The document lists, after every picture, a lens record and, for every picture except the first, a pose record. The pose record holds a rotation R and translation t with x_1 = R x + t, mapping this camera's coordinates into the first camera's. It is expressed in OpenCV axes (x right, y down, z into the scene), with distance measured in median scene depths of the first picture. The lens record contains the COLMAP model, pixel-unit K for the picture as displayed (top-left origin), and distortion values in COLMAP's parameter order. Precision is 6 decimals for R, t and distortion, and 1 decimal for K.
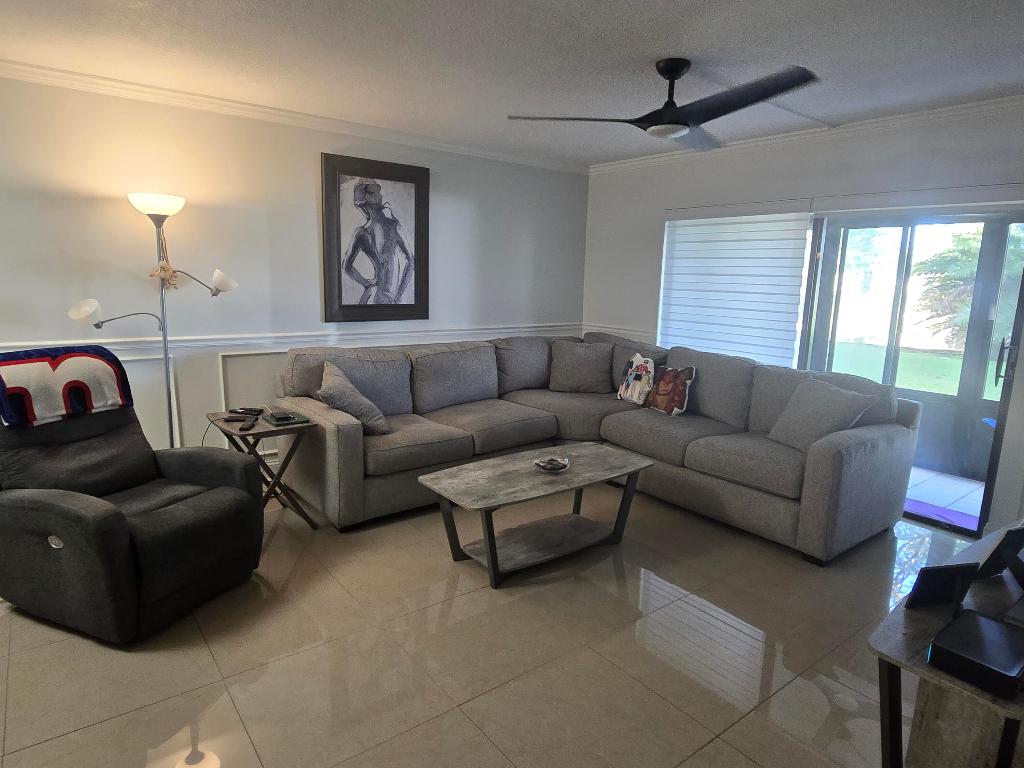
lens RADIAL K [[613.7, 0, 512.0], [0, 613.7, 384.0], [0, 0, 1]] dist [-0.025312, -0.002155]
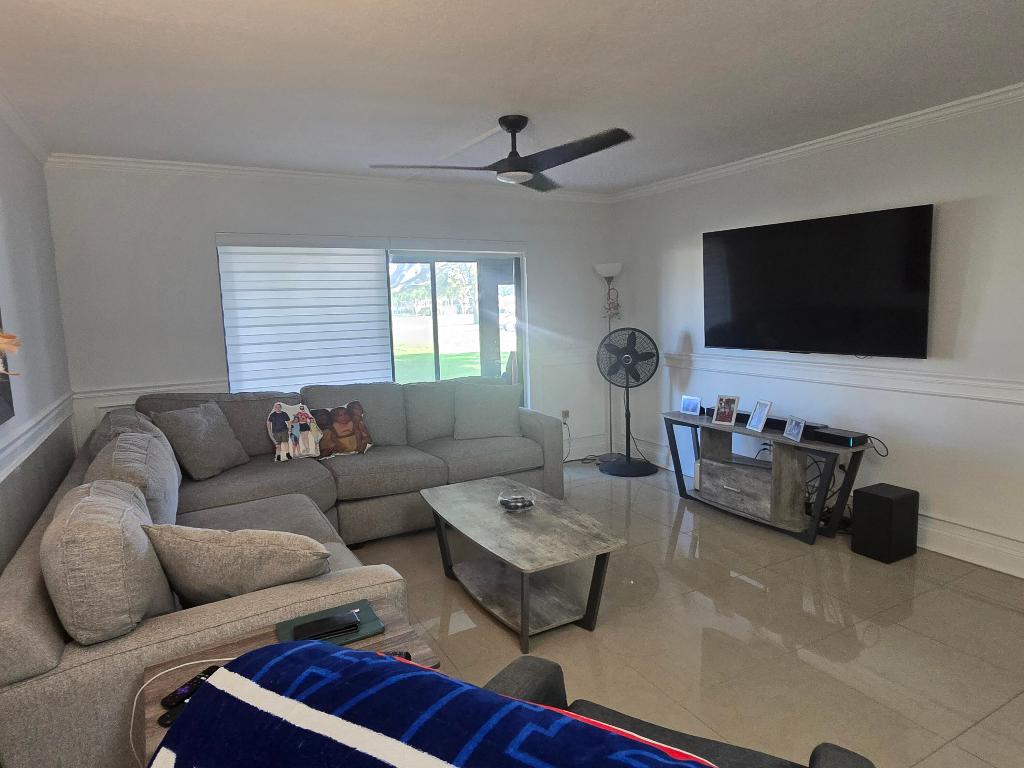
lens RADIAL K [[613.7, 0, 512.0], [0, 613.7, 384.0], [0, 0, 1]] dist [-0.025312, -0.002155]
pose [[0.157525, -0.154545, 0.975347, -0.849011], [0.205457, 0.971194, 0.120704, -0.167285], [-0.965905, 0.181378, 0.184740, 0.804392]]
